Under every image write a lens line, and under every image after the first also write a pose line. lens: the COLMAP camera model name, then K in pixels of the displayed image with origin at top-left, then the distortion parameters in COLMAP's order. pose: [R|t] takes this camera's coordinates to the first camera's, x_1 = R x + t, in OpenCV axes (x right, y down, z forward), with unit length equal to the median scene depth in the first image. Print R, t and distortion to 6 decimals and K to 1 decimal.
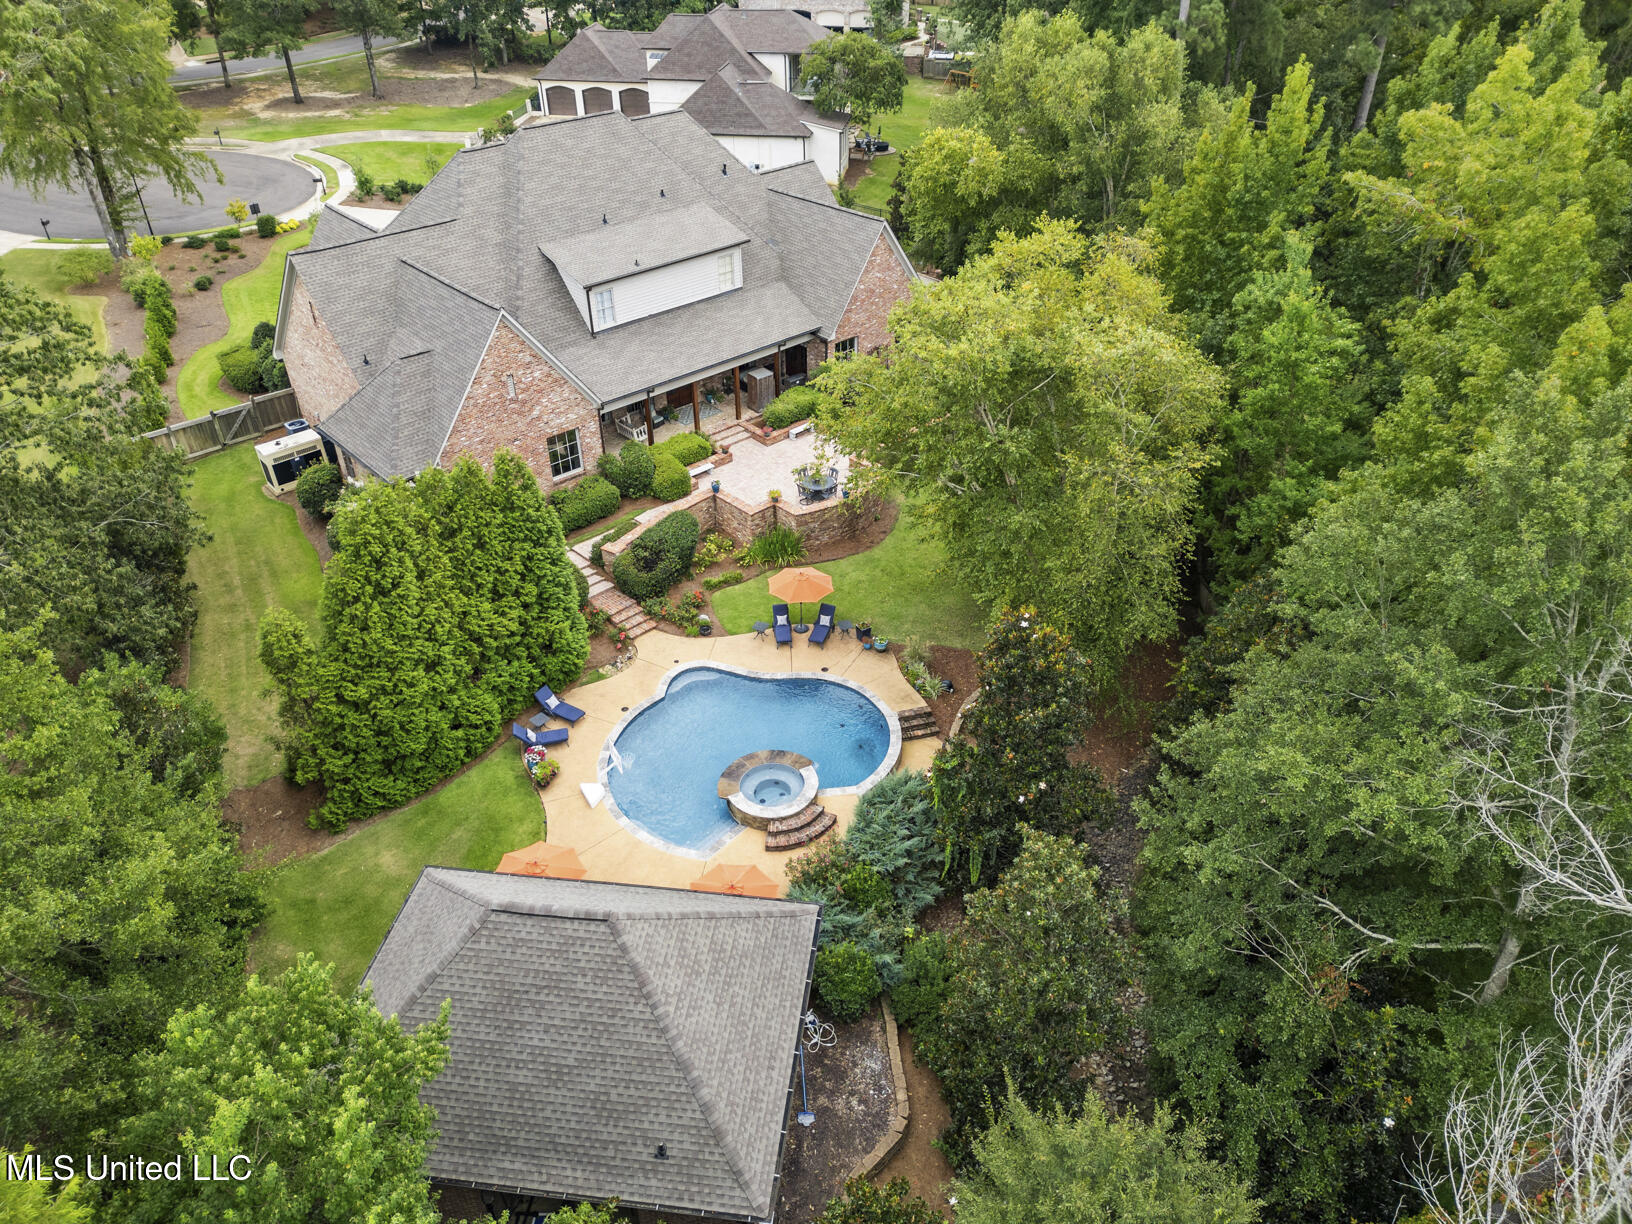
lens RADIAL K [[1132.8, 0, 816.0], [0, 1132.8, 612.0], [0, 0, 1]] dist [0.078721, -0.080054]
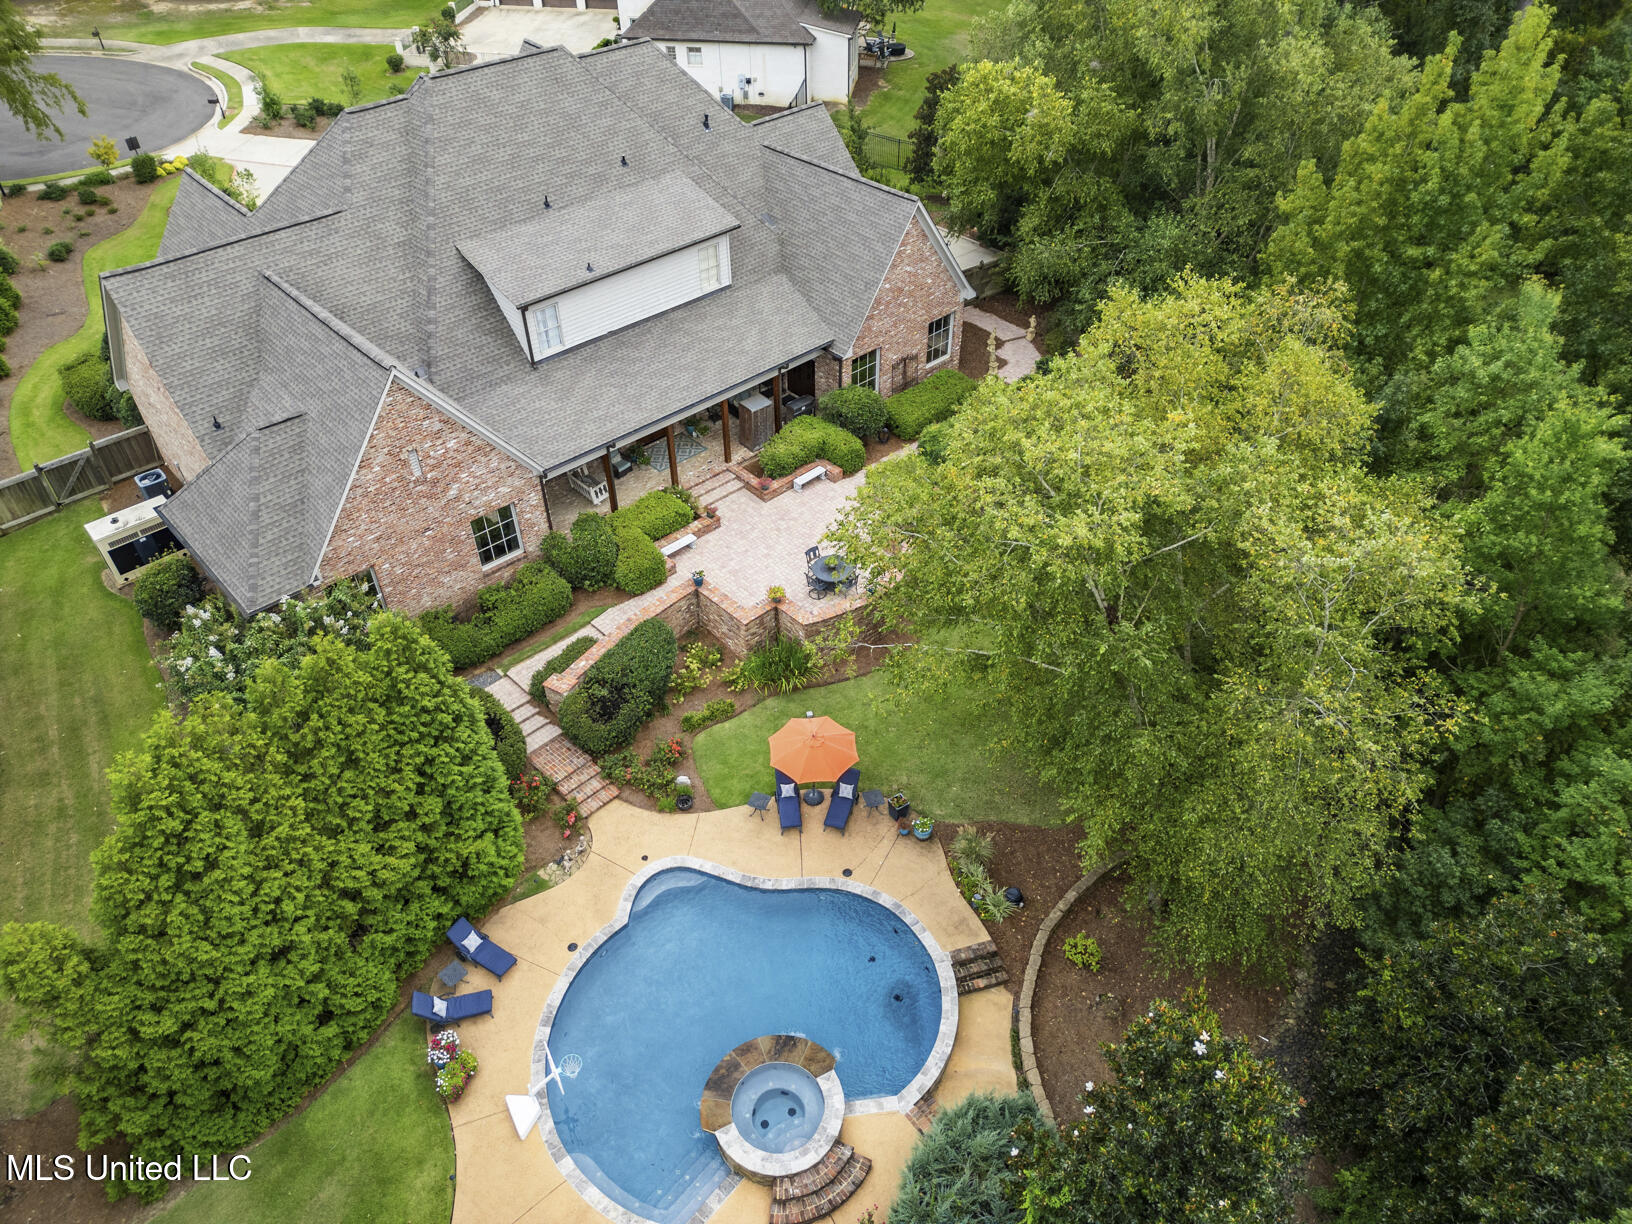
lens RADIAL K [[1141.7, 0, 814.6], [0, 1141.7, 606.9], [0, 0, 1]] dist [0.064538, -0.051800]
pose [[0.999990, -0.003906, 0.002221, -0.014020], [0.003670, 0.995188, 0.097914, -0.187535], [-0.002593, -0.097905, 0.995192, 0.271336]]
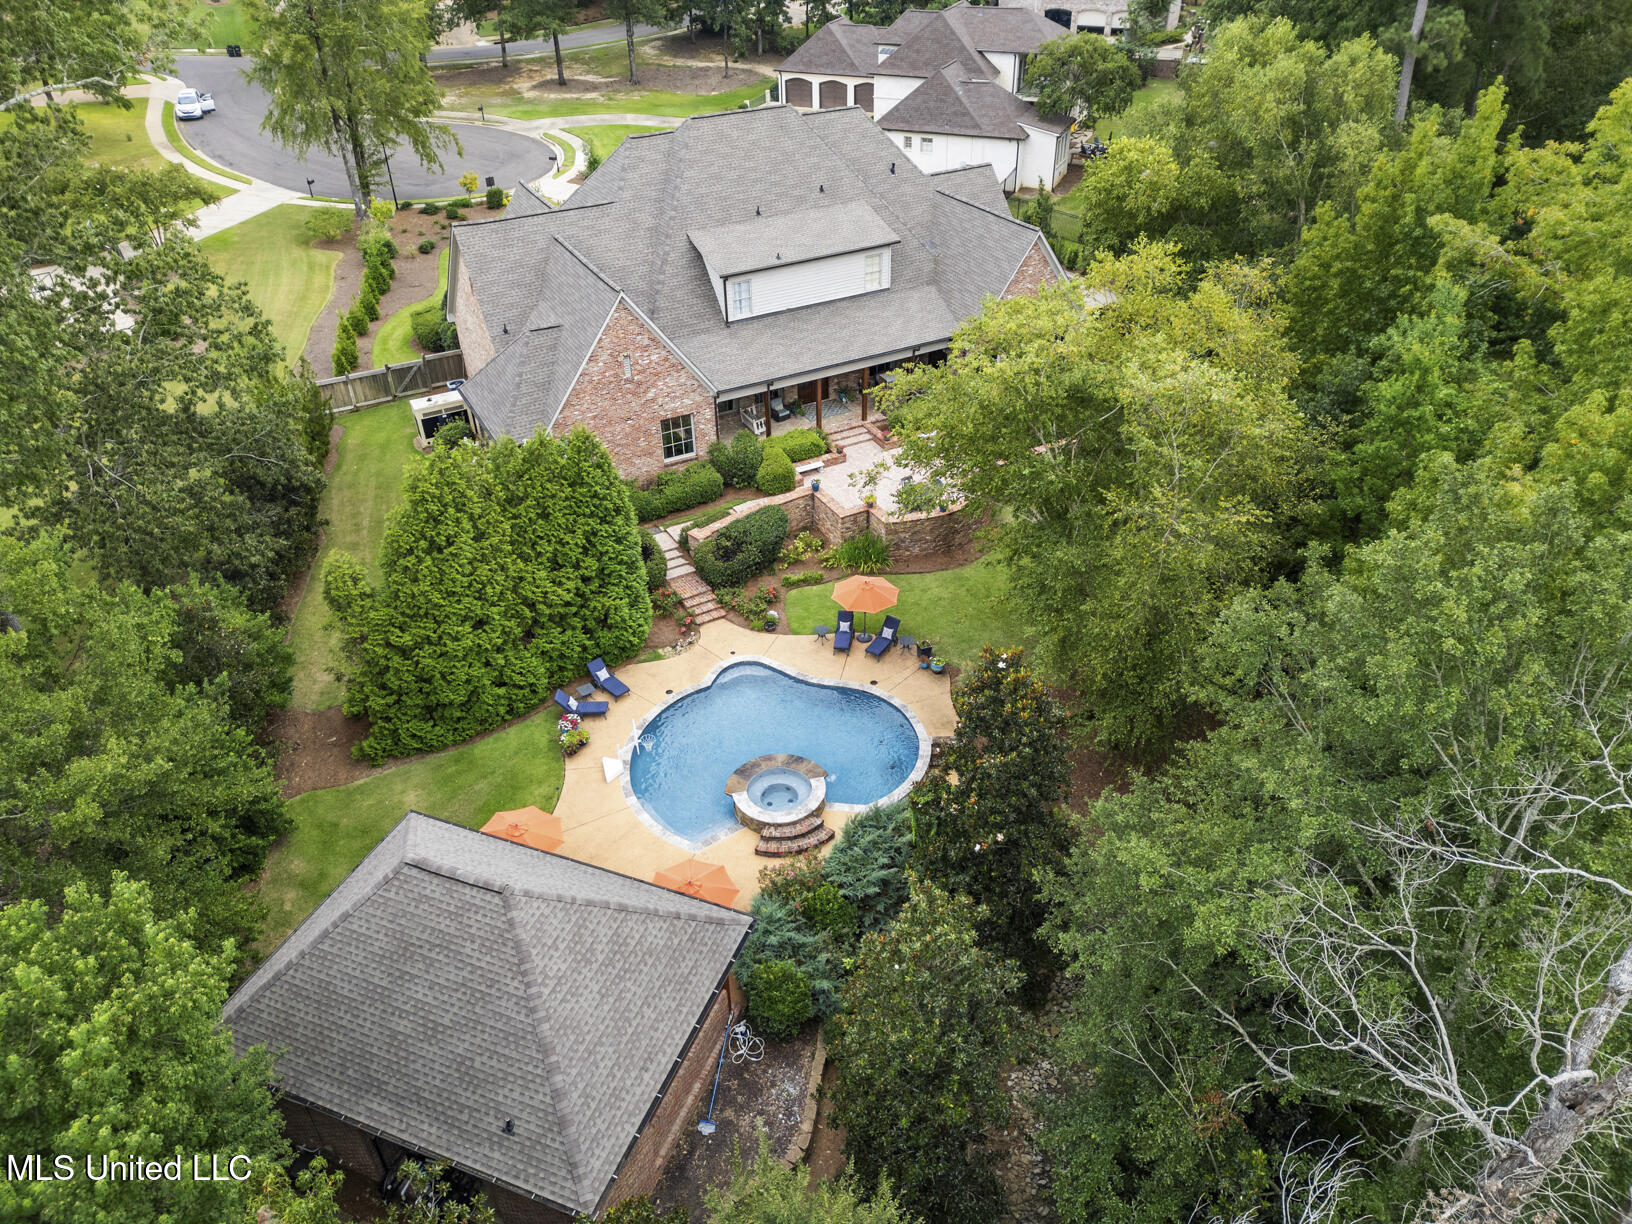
lens RADIAL K [[1132.8, 0, 816.0], [0, 1132.8, 612.0], [0, 0, 1]] dist [0.078721, -0.080054]
pose [[0.970312, 0.135238, -0.200512, 0.143181], [-0.134604, 0.990756, 0.016855, -0.018980], [0.200938, 0.010635, 0.979546, 0.027360]]
